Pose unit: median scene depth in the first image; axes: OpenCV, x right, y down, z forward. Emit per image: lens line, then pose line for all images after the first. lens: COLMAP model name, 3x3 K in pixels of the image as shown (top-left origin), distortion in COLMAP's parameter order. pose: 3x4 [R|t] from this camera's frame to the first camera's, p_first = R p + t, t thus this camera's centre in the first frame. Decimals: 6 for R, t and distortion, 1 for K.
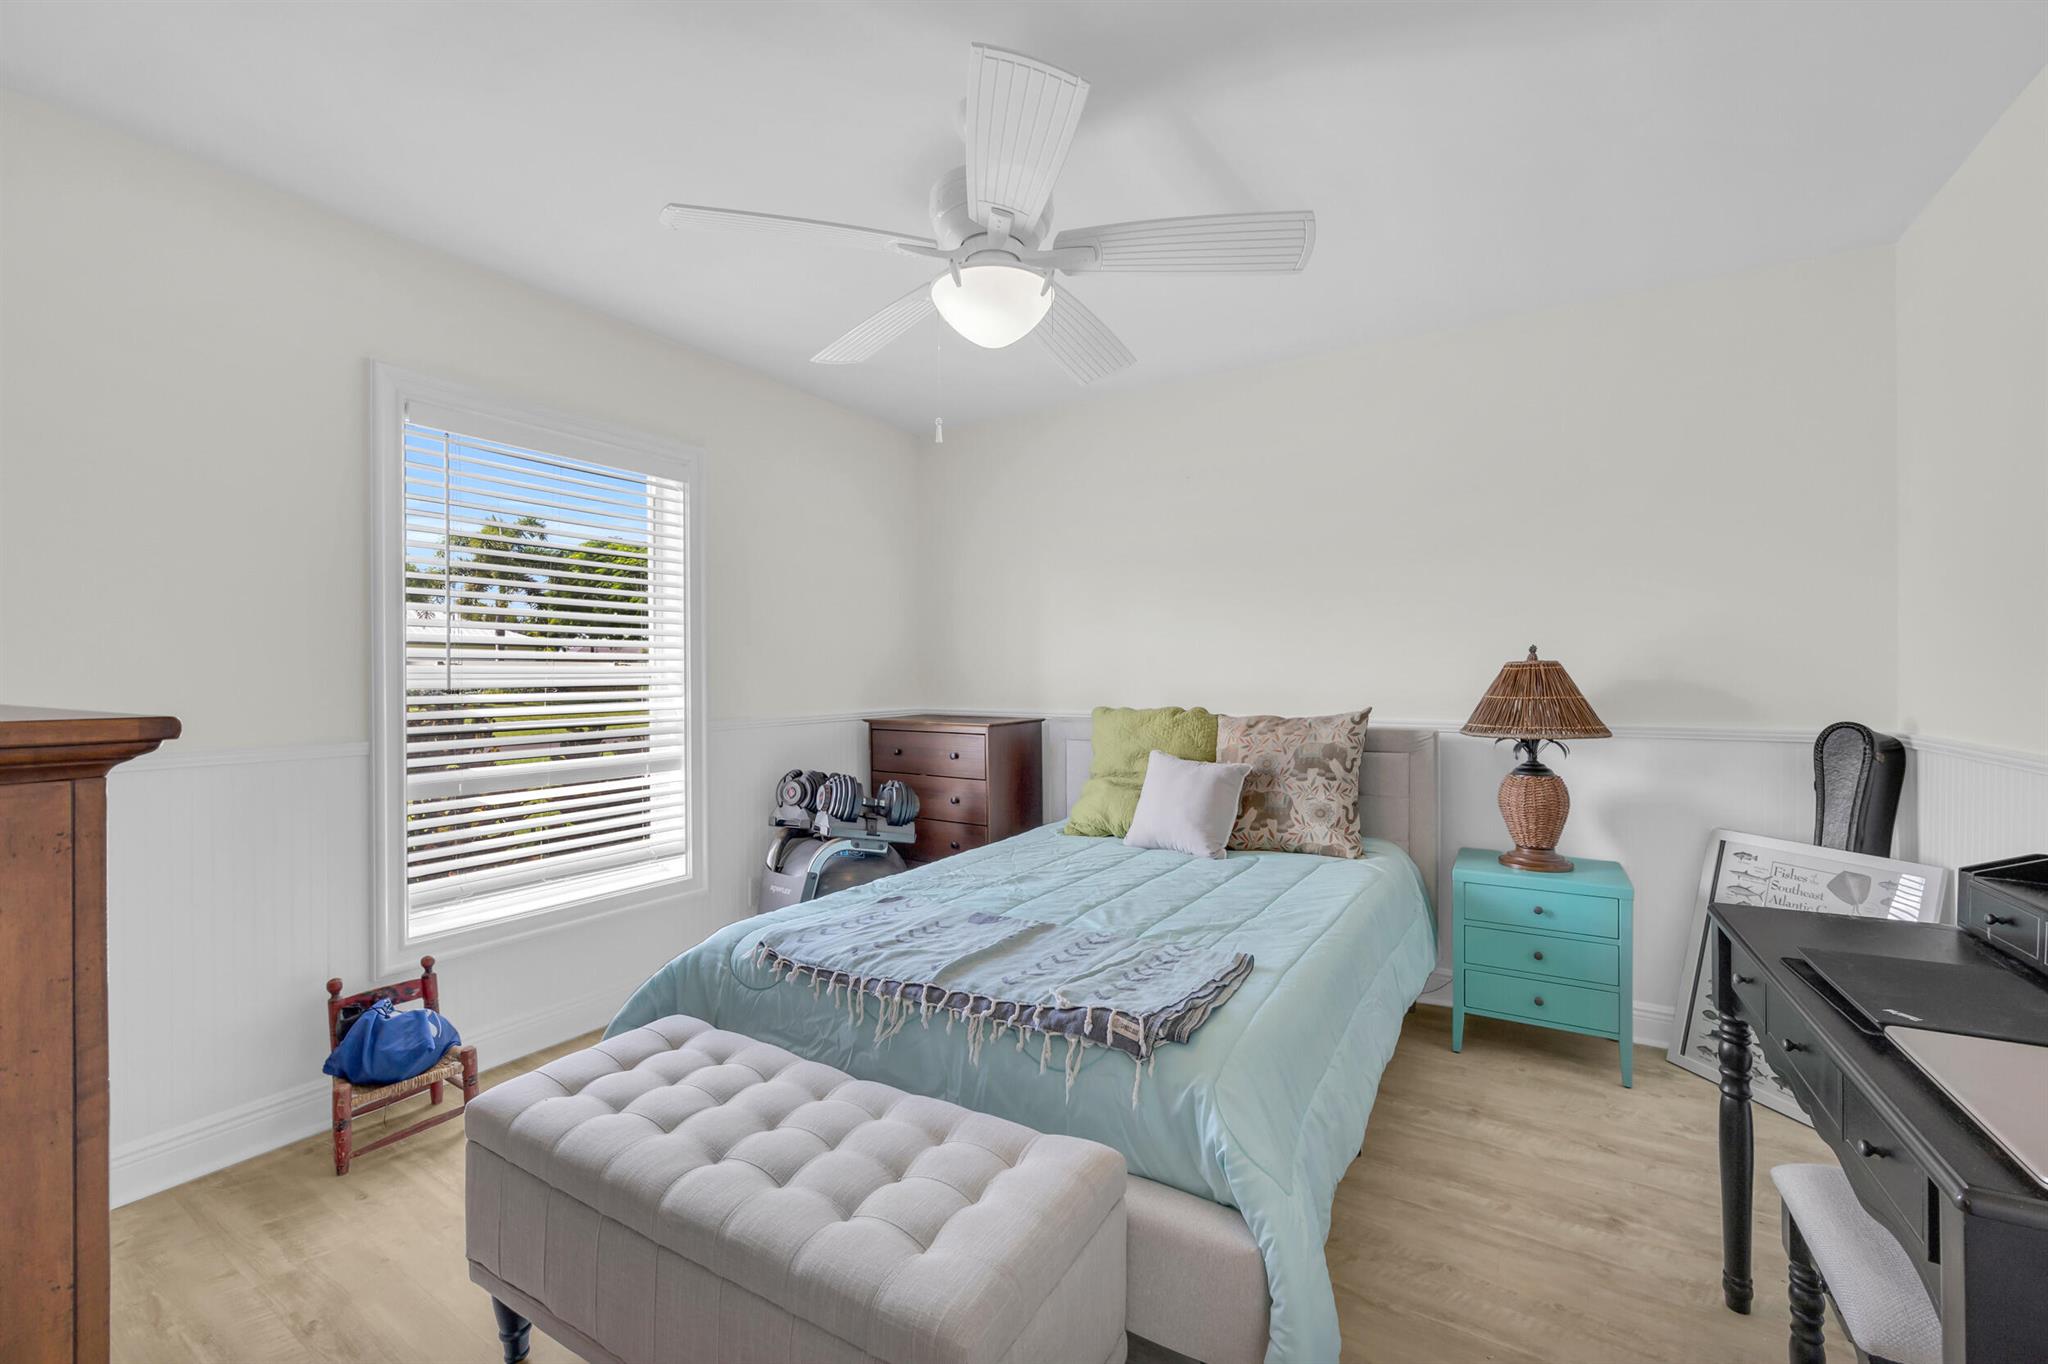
lens RADIAL K [[836.6, 0, 1020.0], [0, 836.6, 679.2], [0, 0, 1]] dist [-0.002644, 0.000179]
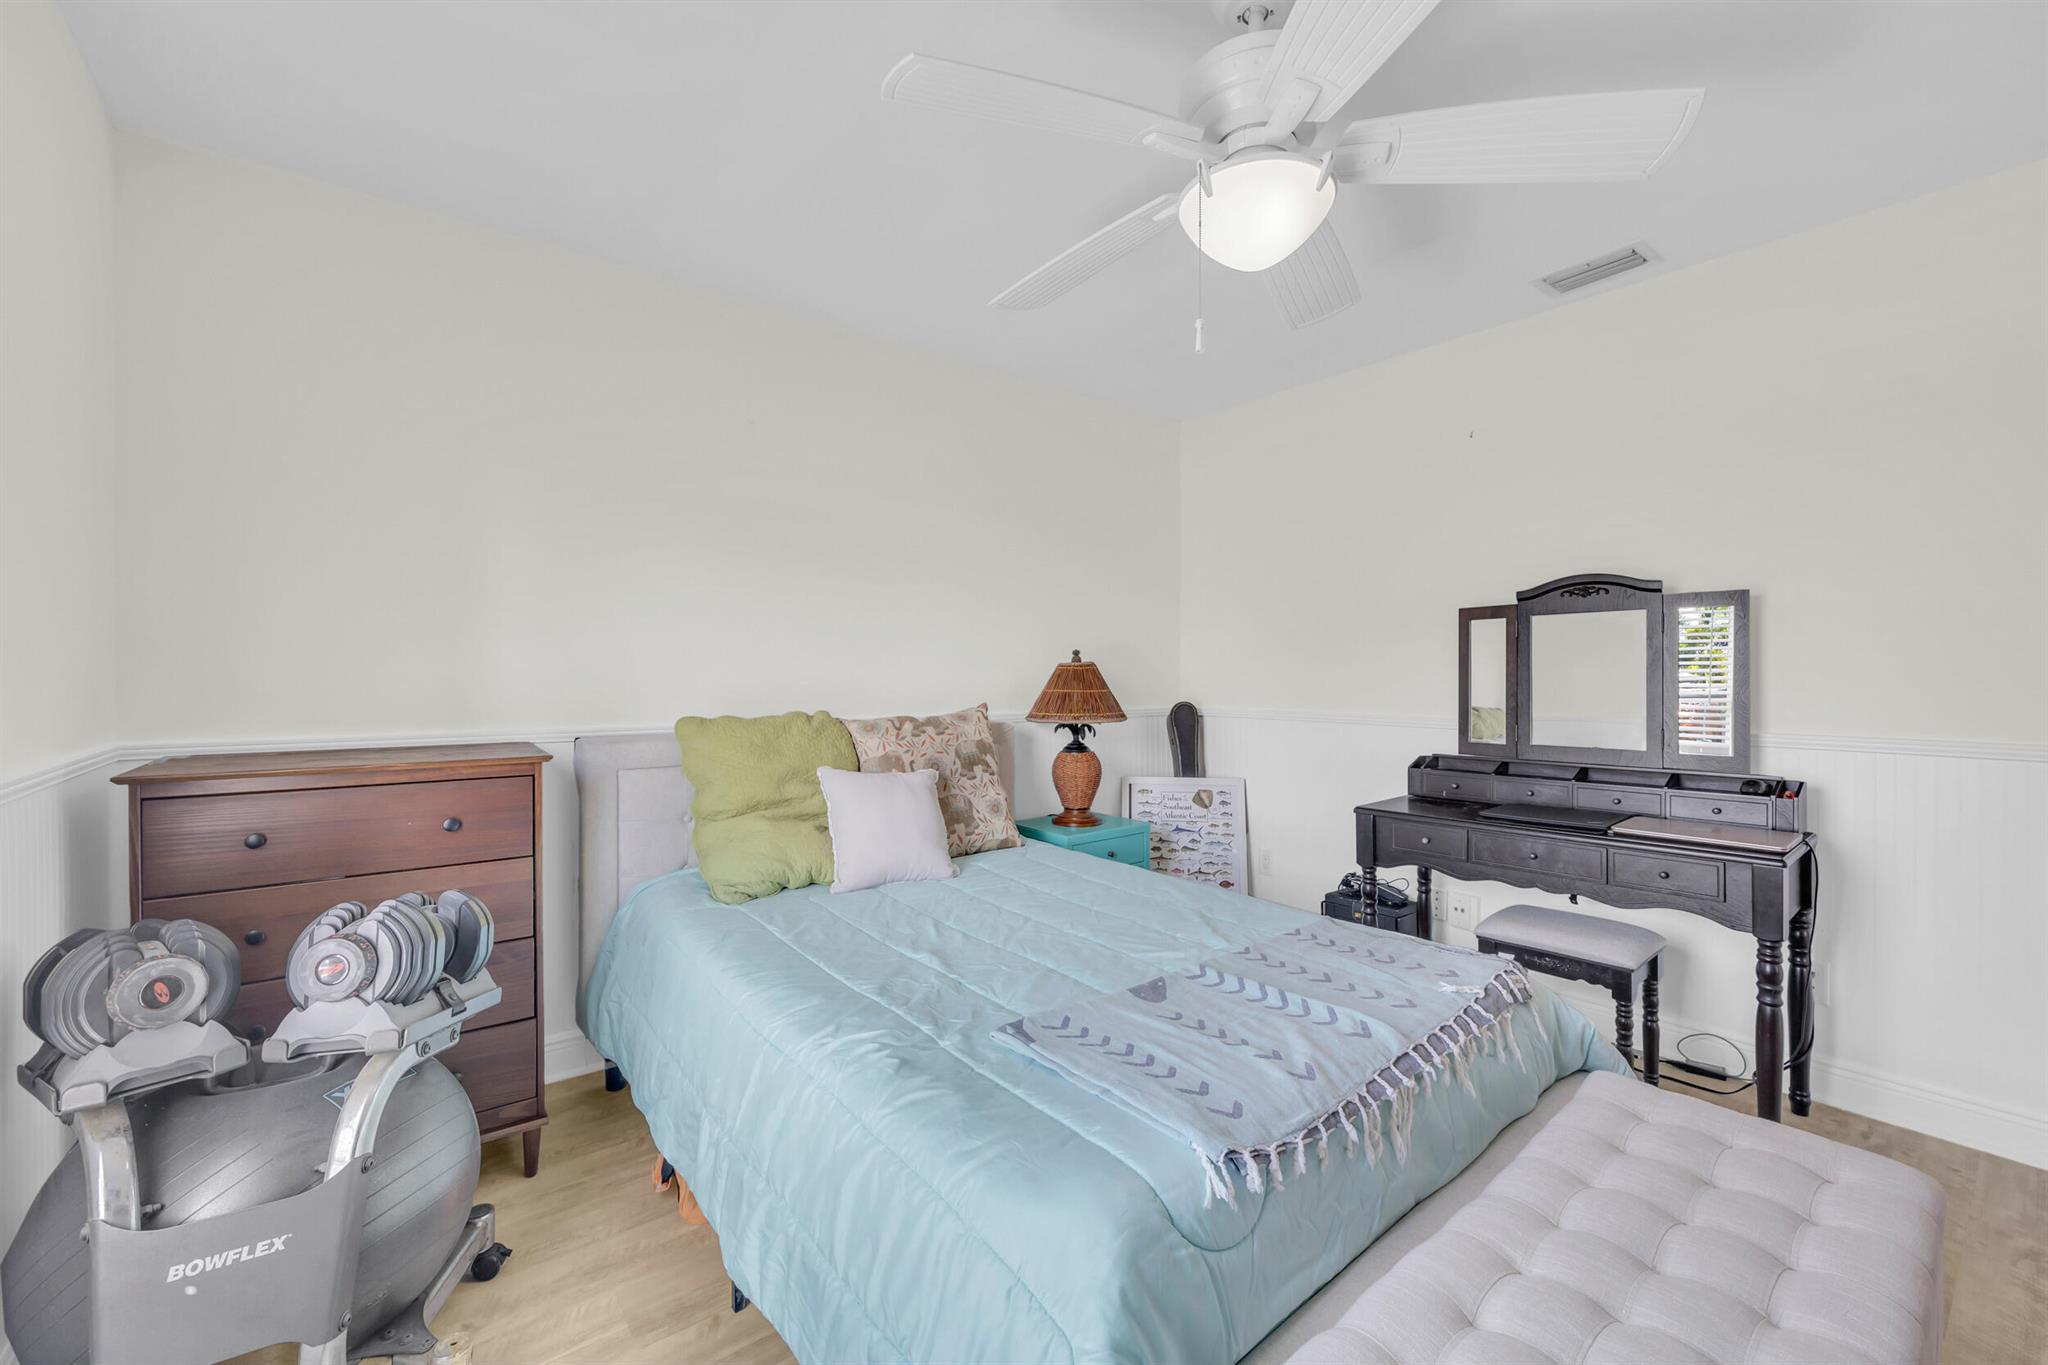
lens RADIAL K [[836.6, 0, 1024.8], [0, 836.6, 680.0], [0, 0, 1]] dist [-0.002644, 0.000179]
pose [[0.323640, -0.004410, 0.946170, -0.594656], [0.000275, 0.999990, 0.004567, -0.000571], [-0.946180, -0.001218, 0.323638, 0.643286]]
